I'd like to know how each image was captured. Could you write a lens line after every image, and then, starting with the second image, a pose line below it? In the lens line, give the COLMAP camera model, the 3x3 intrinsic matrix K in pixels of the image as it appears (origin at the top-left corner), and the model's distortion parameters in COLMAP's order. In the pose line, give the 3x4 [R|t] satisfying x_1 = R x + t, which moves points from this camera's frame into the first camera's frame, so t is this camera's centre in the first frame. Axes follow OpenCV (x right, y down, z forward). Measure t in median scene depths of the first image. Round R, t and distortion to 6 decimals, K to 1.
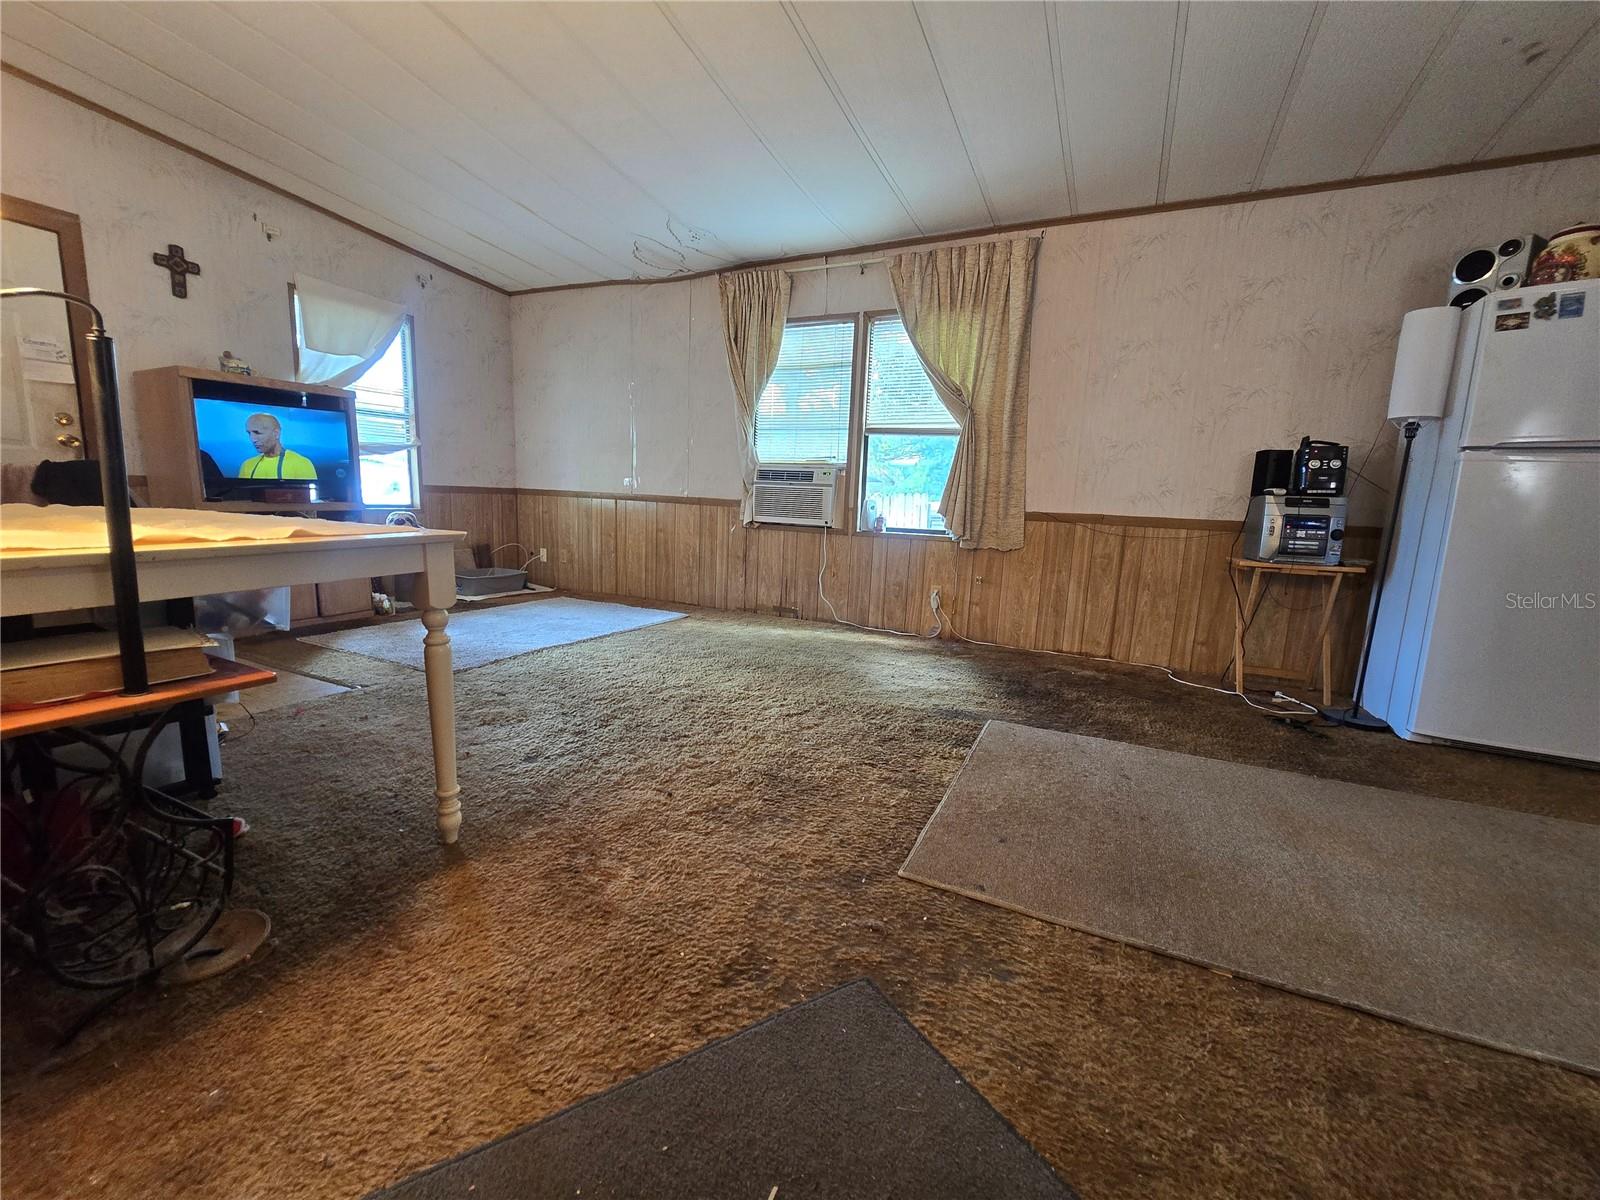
lens RADIAL K [[657.8, 0, 797.6], [0, 657.8, 604.1], [0, 0, 1]] dist [-0.008332, 0.002183]
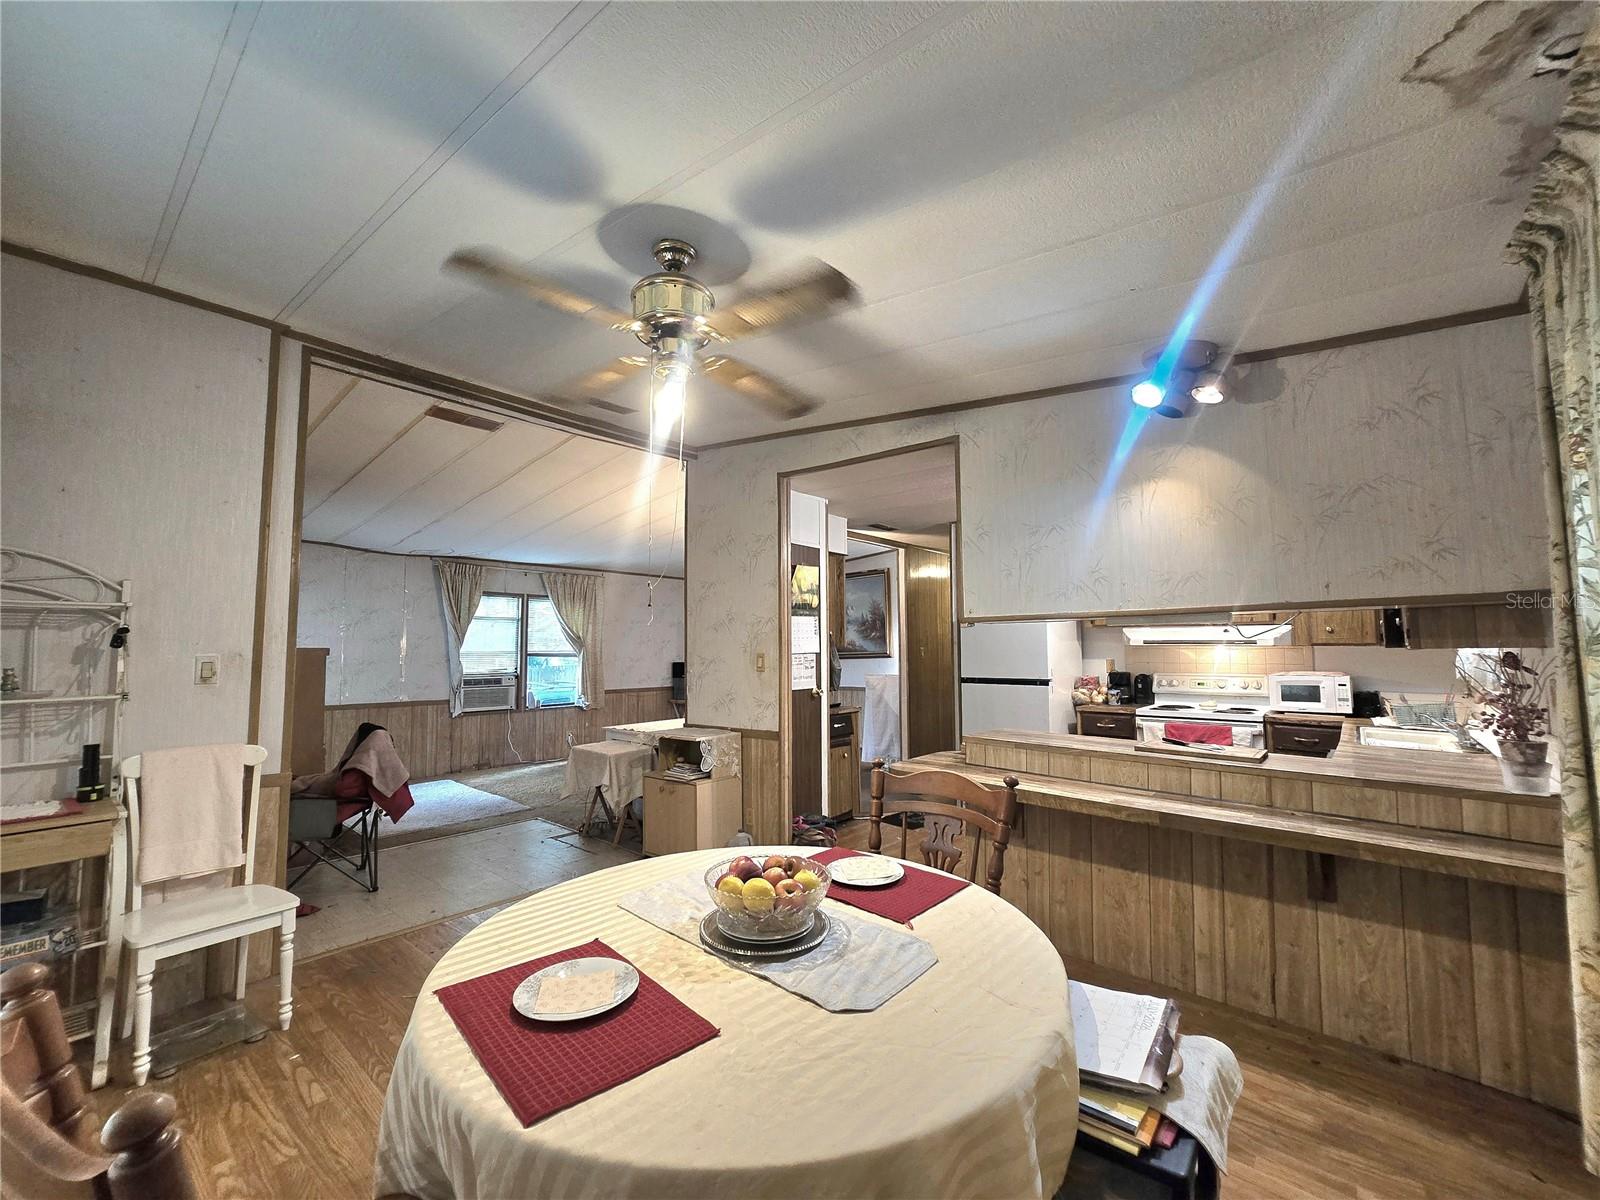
lens RADIAL K [[657.8, 0, 789.1], [0, 657.8, 605.2], [0, 0, 1]] dist [-0.008332, 0.002183]
pose [[0.267369, 0.024032, 0.963294, -1.803087], [0.173017, 0.982245, -0.072527, -0.168293], [-0.947934, 0.186058, 0.258464, -0.250118]]
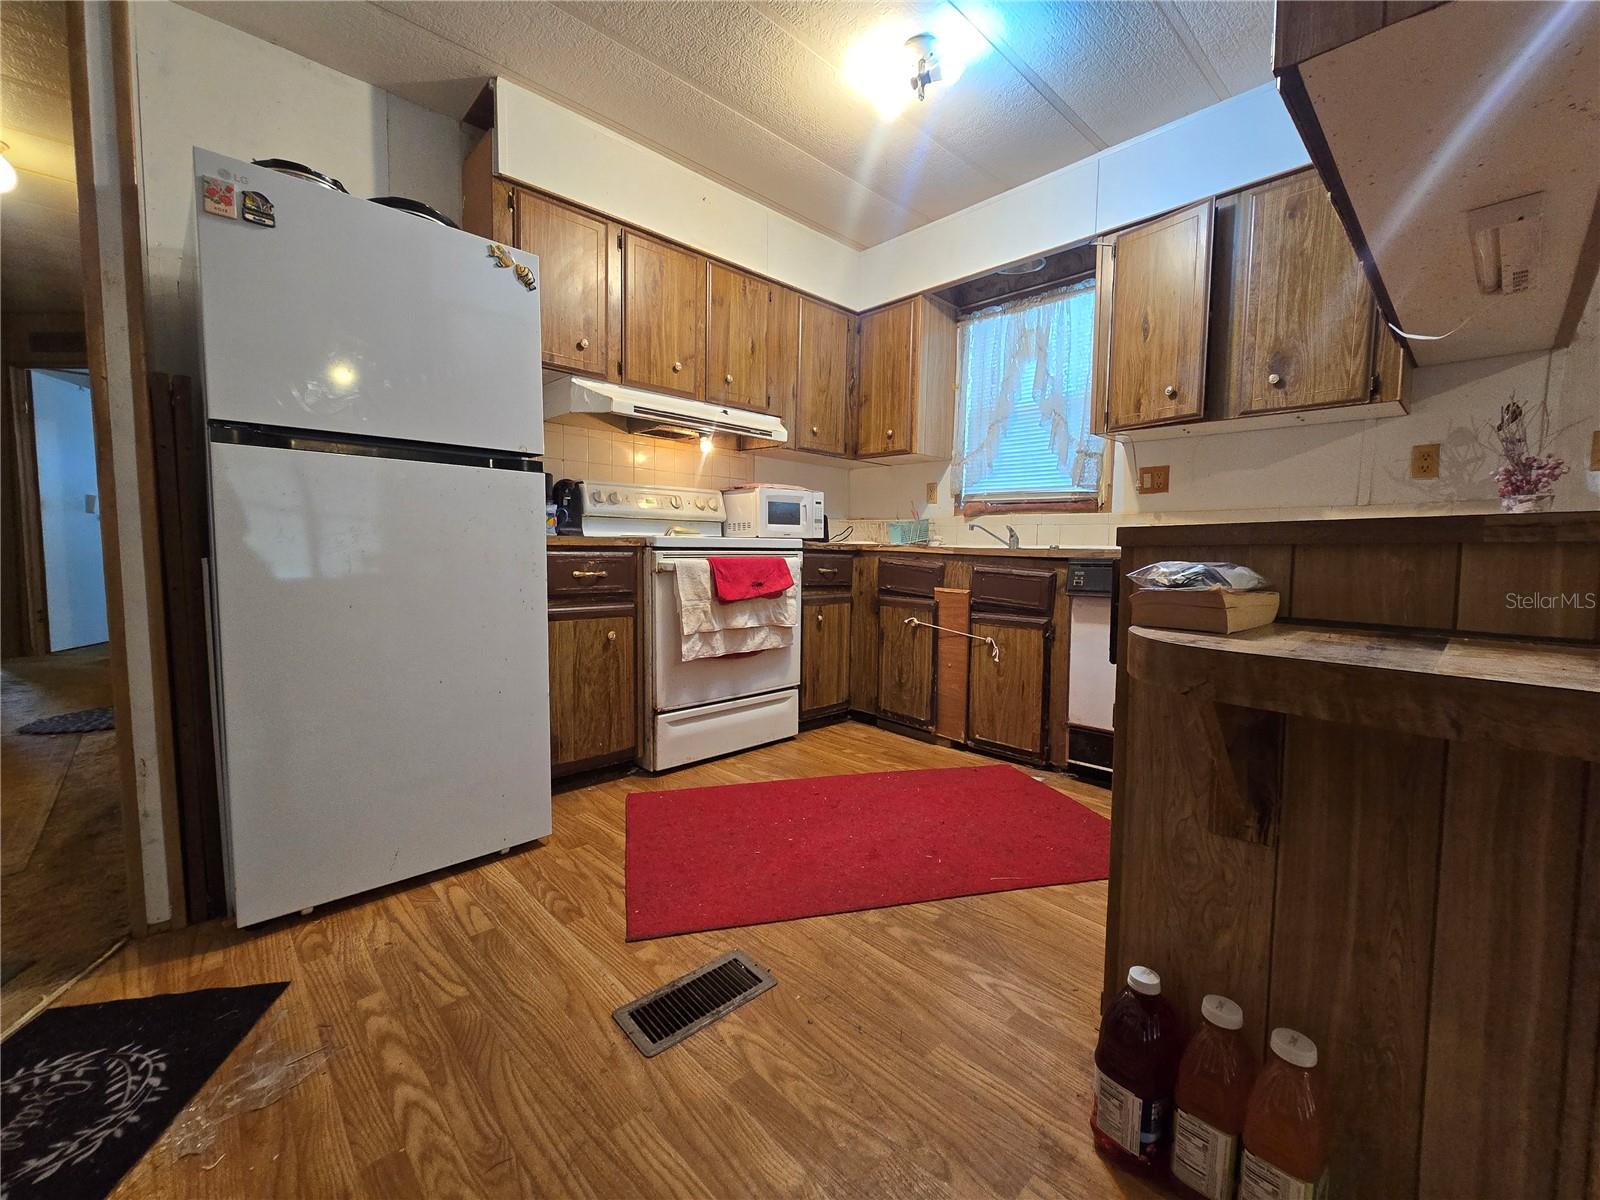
lens RADIAL K [[657.8, 0, 793.1], [0, 657.8, 600.8], [0, 0, 1]] dist [-0.008332, 0.002183]
pose [[-0.933257, -0.081520, 0.349837, -0.695715], [0.008345, 0.968725, 0.247997, -0.036663], [-0.359113, 0.234364, -0.903389, 0.038715]]
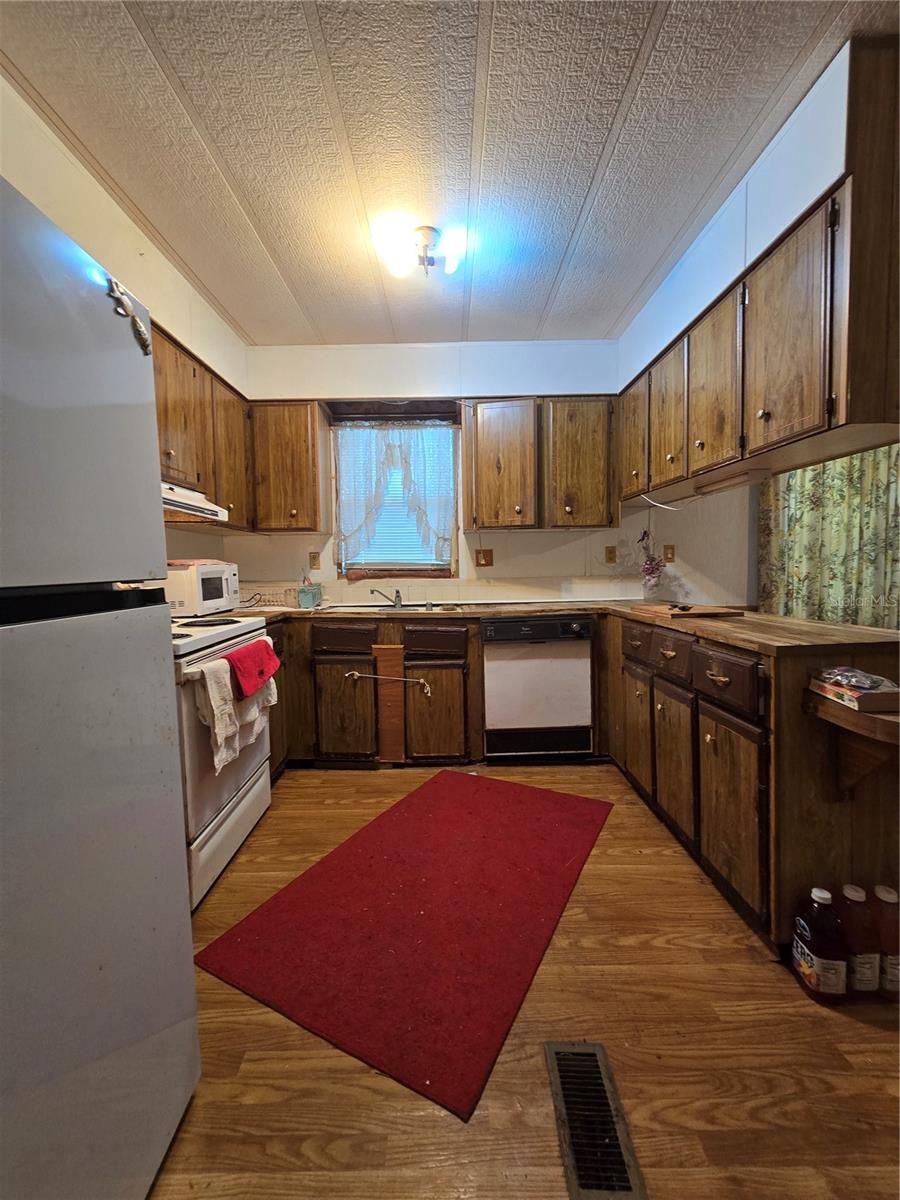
lens RADIAL K [[493.4, 0, 446.2], [0, 493.4, 596.4], [0, 0, 1]] dist [-0.008332, 0.002183]
pose [[-0.901271, 0.002869, -0.433247, -0.349163], [-0.089982, 0.976934, 0.193658, -0.080346], [0.423809, 0.213523, -0.880224, -0.060927]]
